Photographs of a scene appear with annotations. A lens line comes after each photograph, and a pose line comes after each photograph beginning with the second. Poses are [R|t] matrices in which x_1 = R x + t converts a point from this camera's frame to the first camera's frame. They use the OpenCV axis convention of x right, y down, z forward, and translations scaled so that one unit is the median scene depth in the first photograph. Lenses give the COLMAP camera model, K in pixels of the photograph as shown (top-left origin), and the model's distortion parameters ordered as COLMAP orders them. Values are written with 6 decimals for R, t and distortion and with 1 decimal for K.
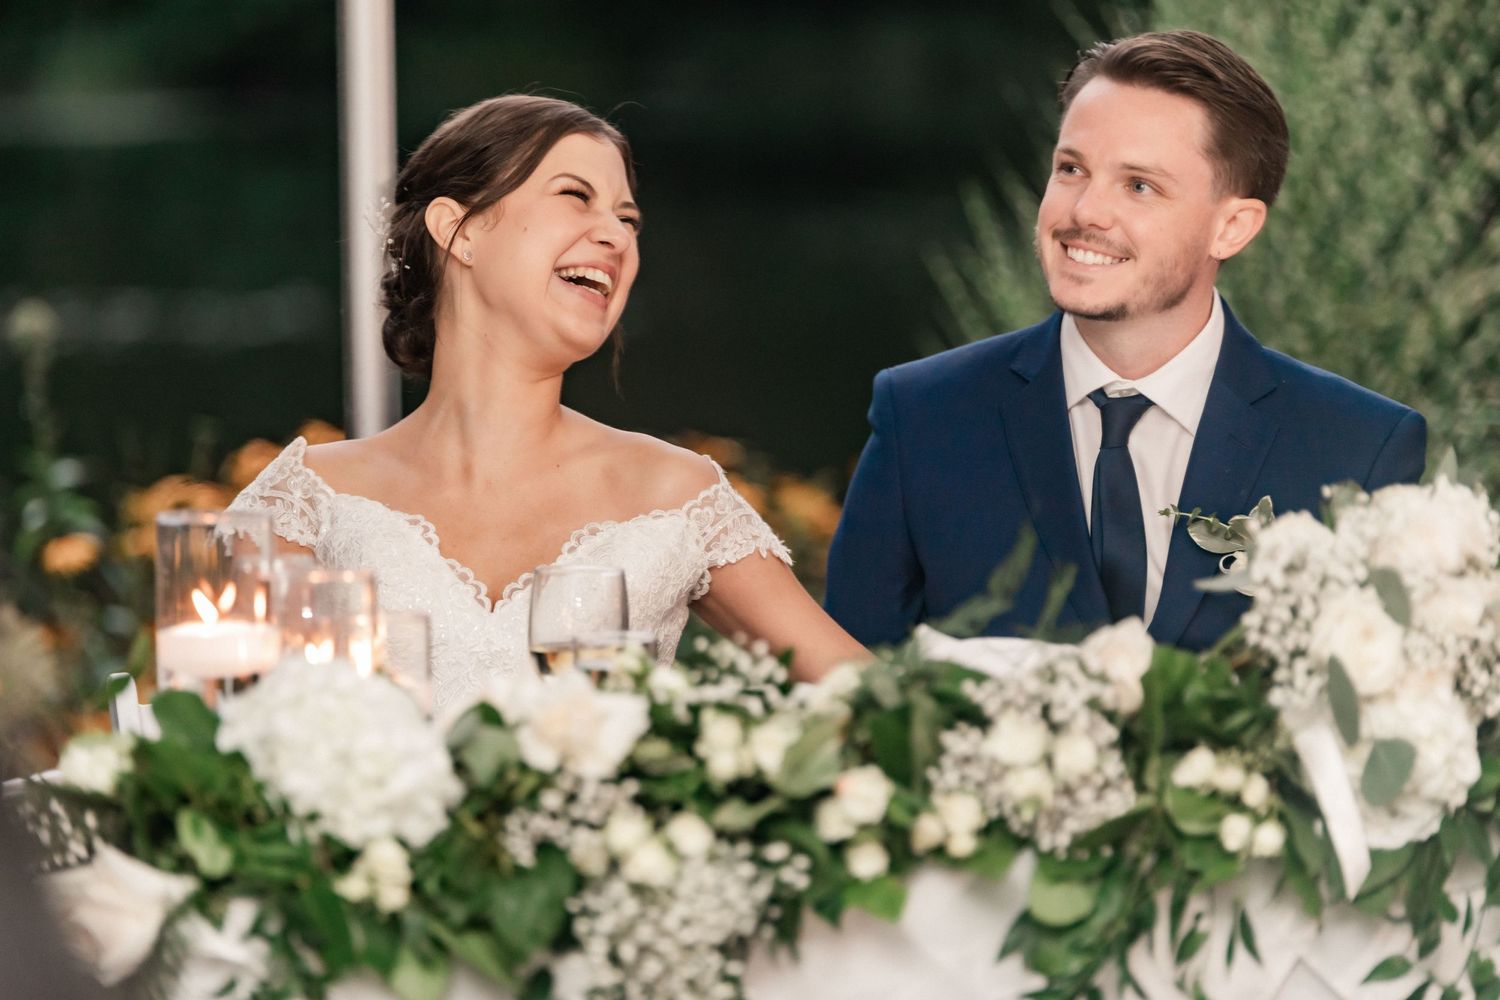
lens RADIAL K [[7980.7, 0, 749.2], [0, 7980.7, 505.5], [0, 0, 1]] dist [0.105894, 0.000000]
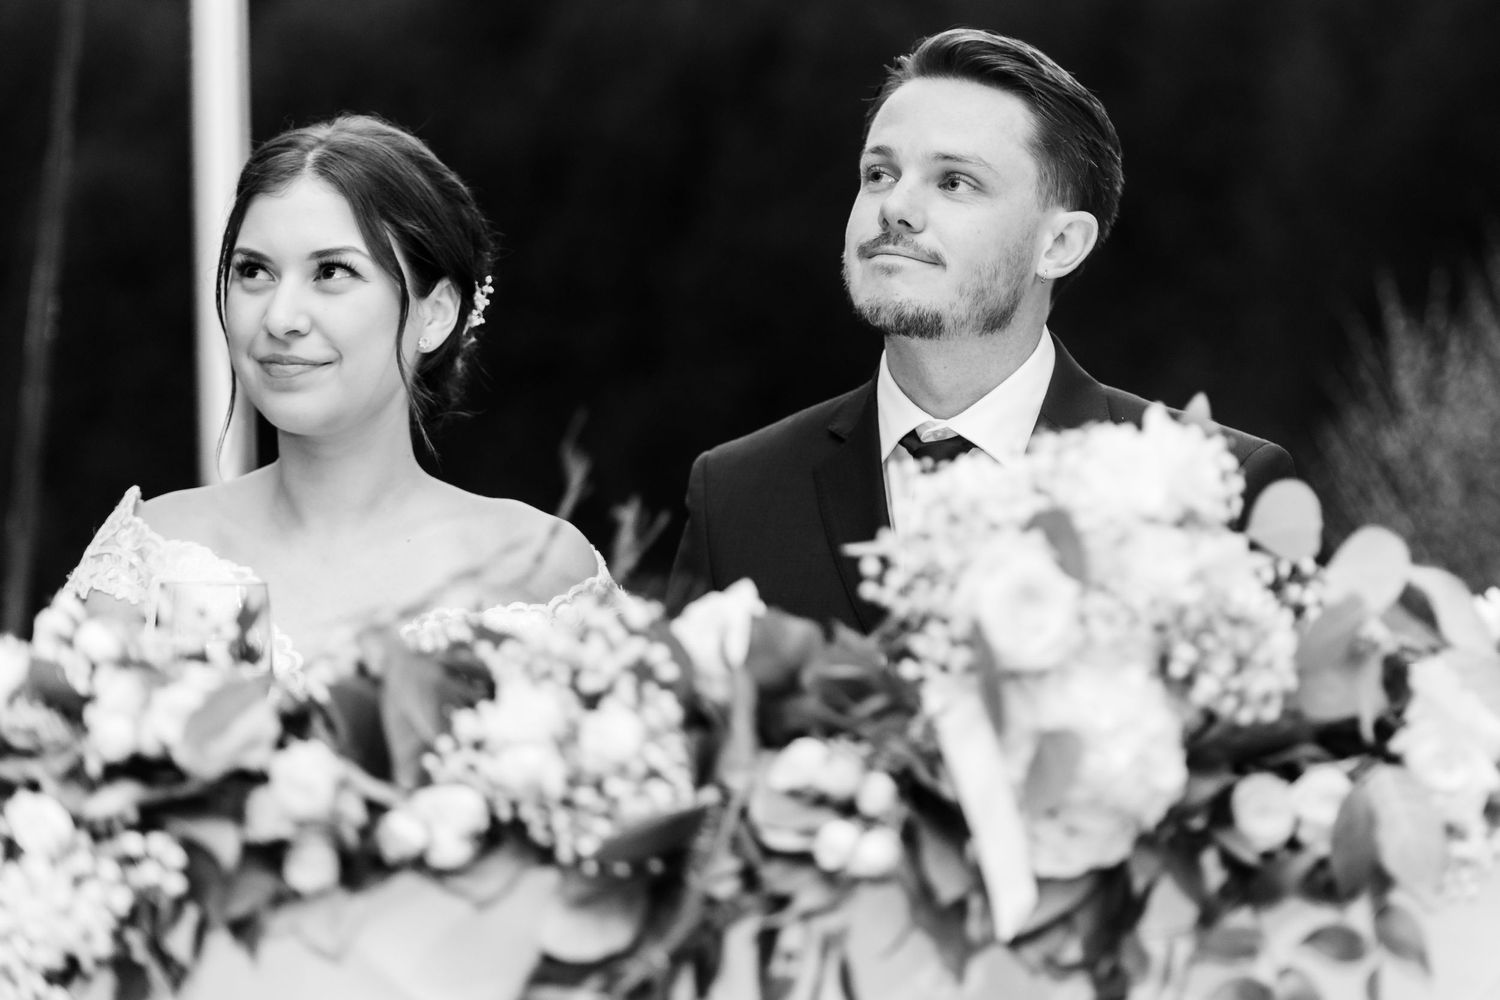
lens RADIAL K [[4650.8, 0, 703.8], [0, 4650.8, 436.8], [0, 0, 1]] dist [-0.017336, 0.000000]
pose [[0.990168, 0.000187, -0.139883, 0.109156], [-0.012633, 0.996032, -0.088093, 0.041047], [0.139311, 0.088994, 0.986242, 0.557947]]
